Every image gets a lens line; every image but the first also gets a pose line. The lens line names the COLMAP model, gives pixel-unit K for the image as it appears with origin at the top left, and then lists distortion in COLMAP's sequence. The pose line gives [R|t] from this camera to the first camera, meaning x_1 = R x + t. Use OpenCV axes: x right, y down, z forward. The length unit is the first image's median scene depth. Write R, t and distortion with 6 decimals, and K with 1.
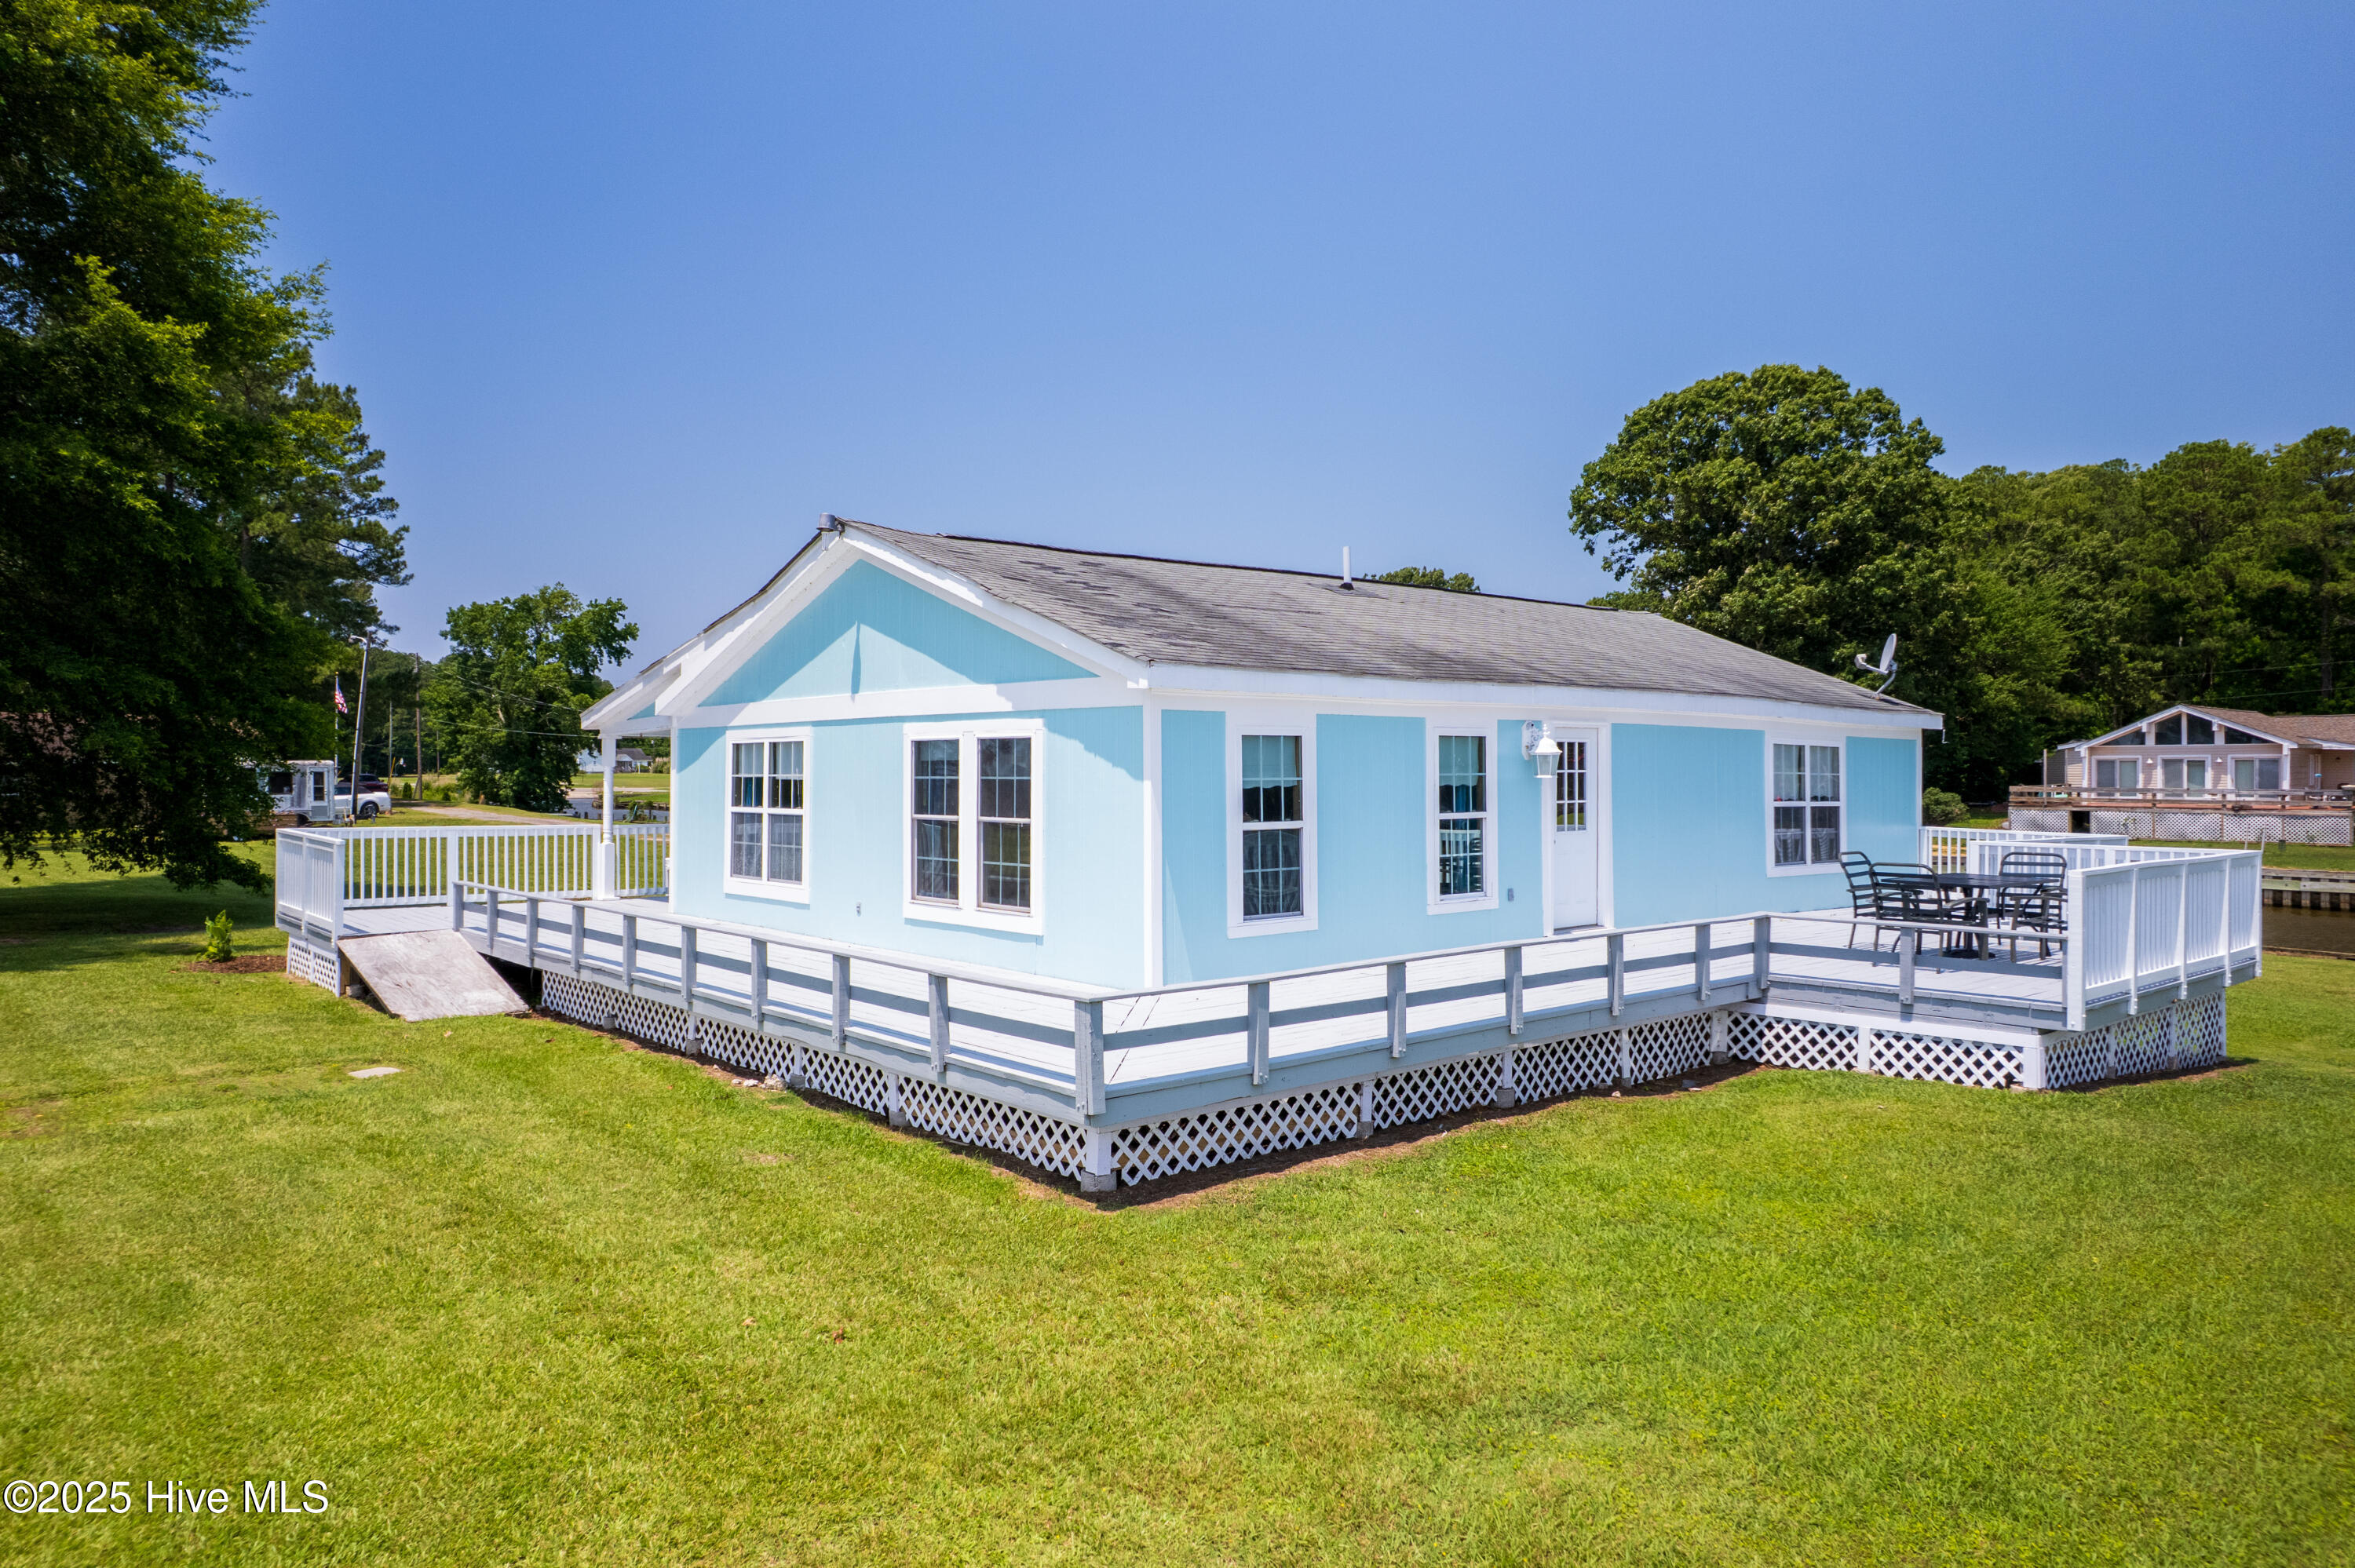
lens RADIAL K [[1541.1, 0, 1141.0], [0, 1541.1, 773.8], [0, 0, 1]] dist [-0.049594, 0.039171]
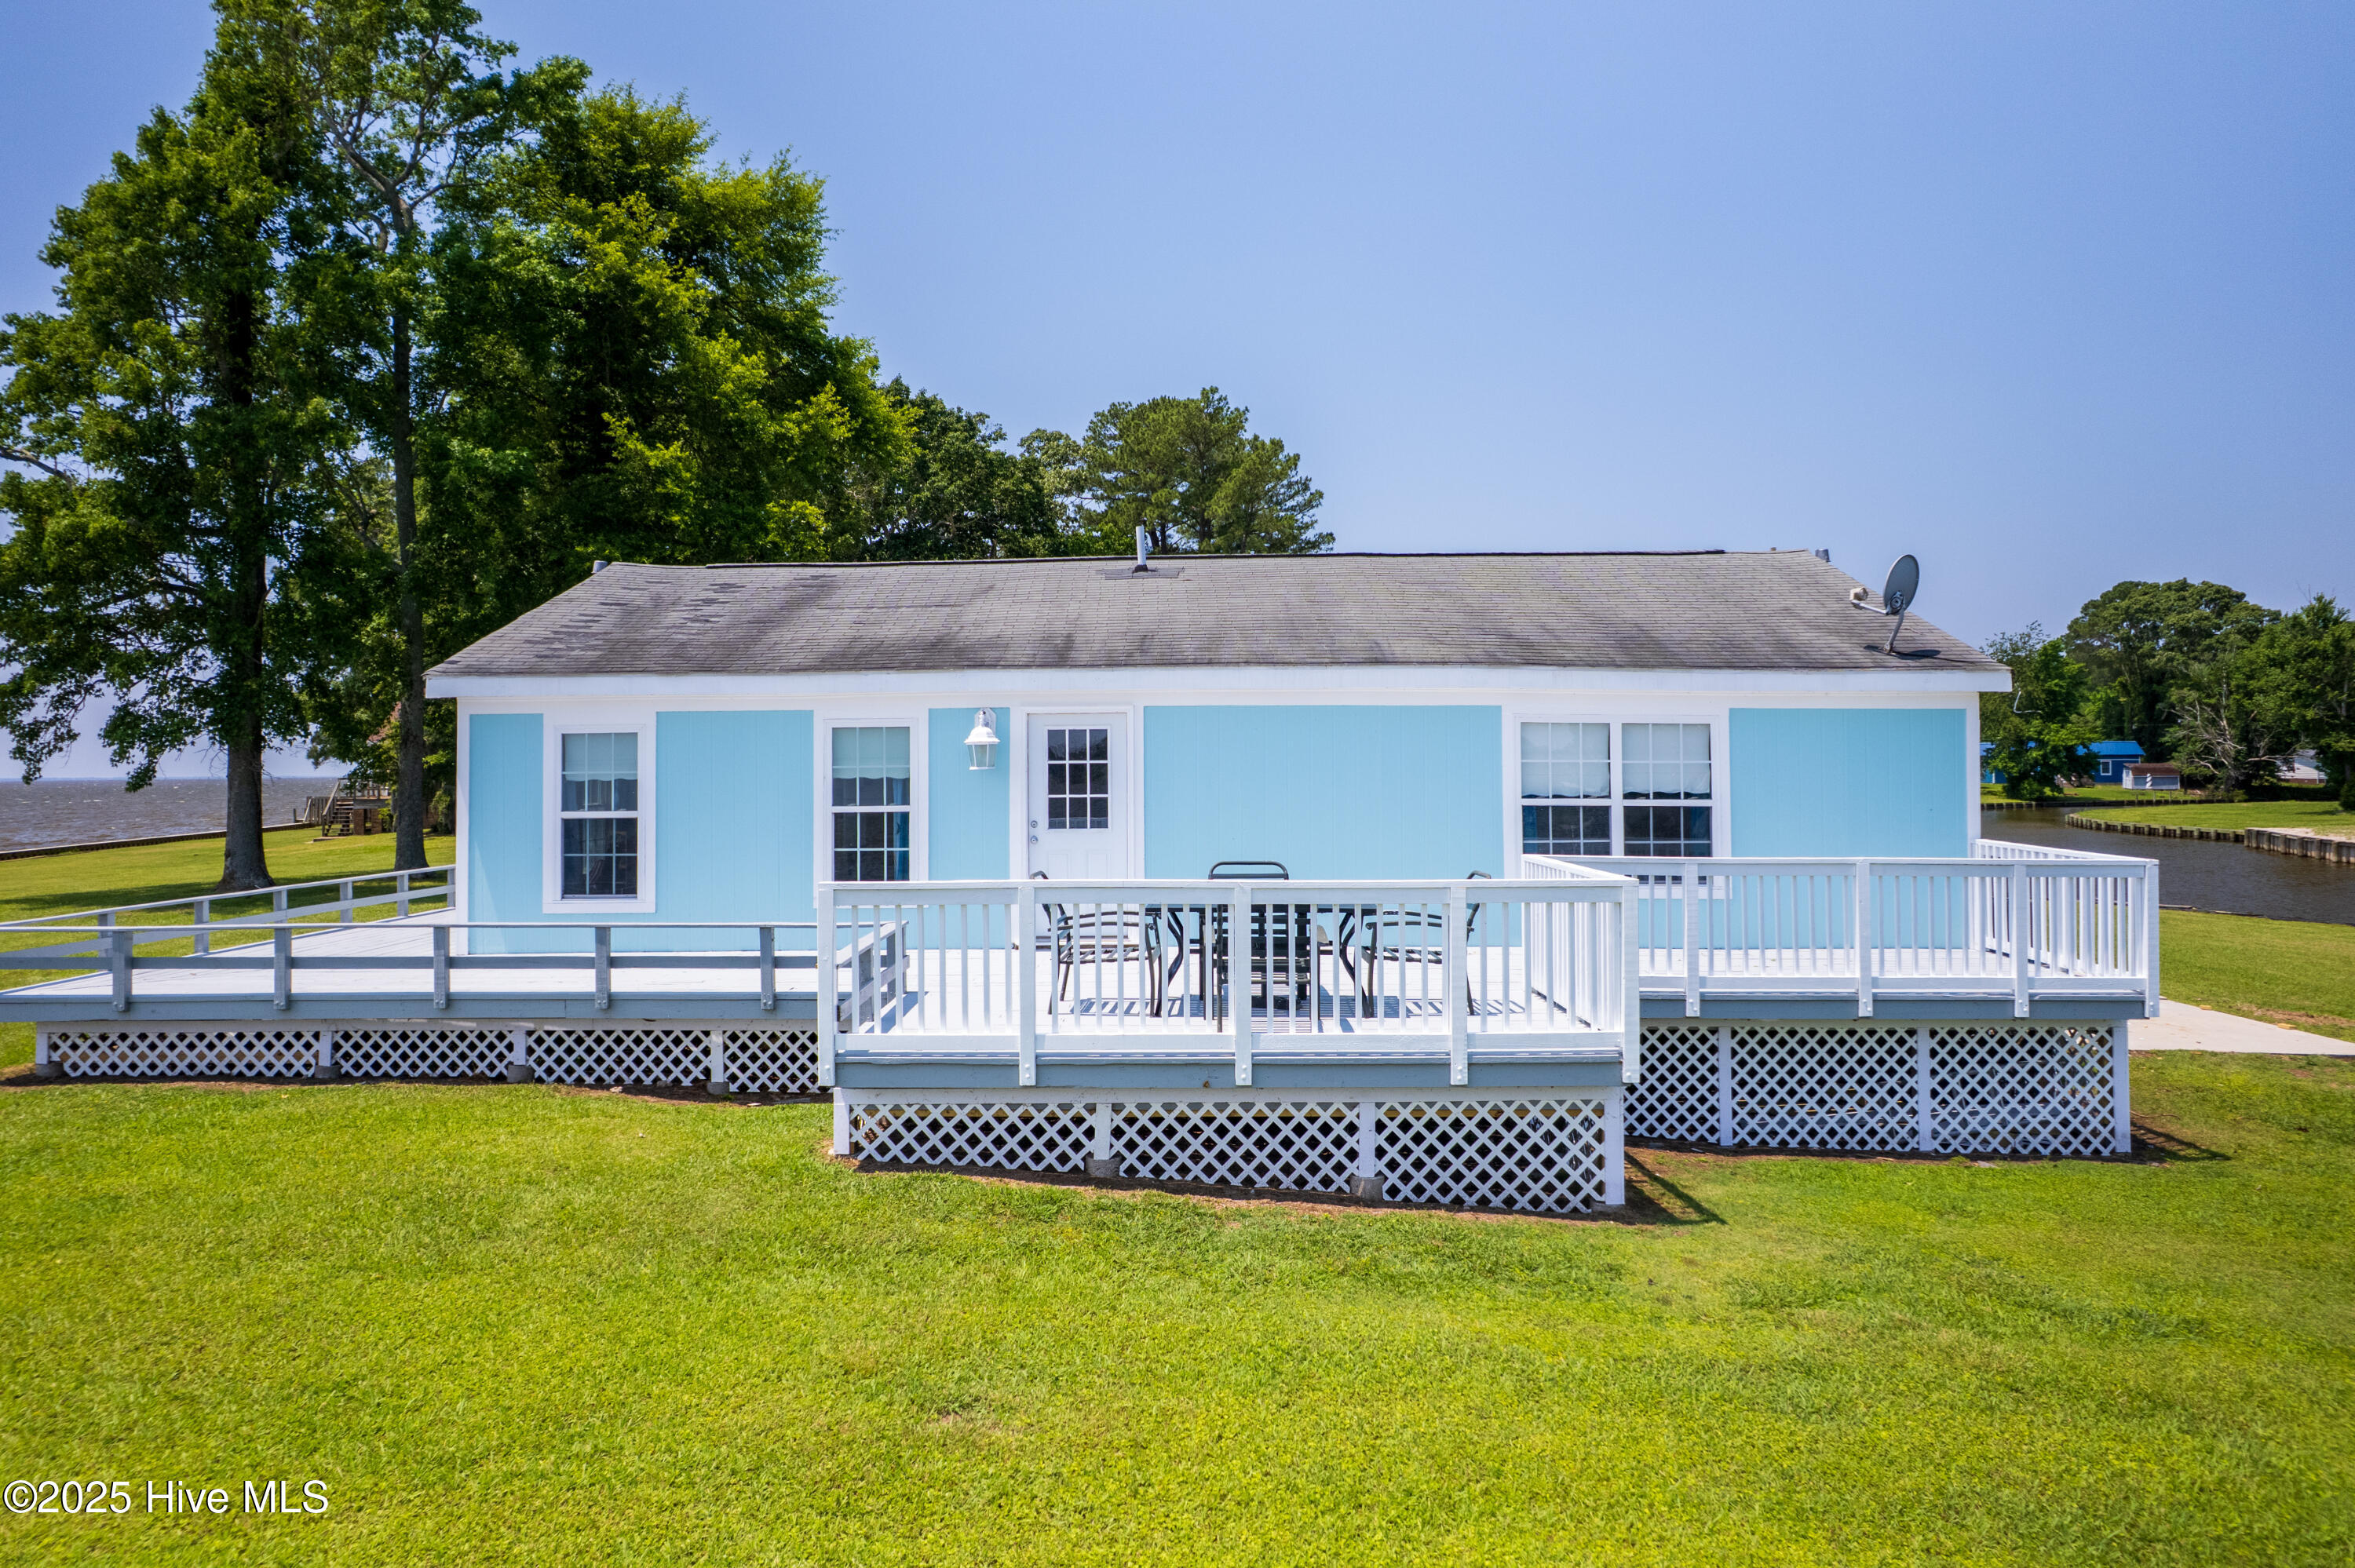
lens RADIAL K [[1541.1, 0, 1194.9], [0, 1541.1, 770.5], [0, 0, 1]] dist [-0.049594, 0.039171]
pose [[0.751940, -0.006841, -0.659196, 0.930621], [0.006855, 0.999973, -0.002558, 0.005776], [0.659196, -0.002595, 0.751967, 0.374452]]
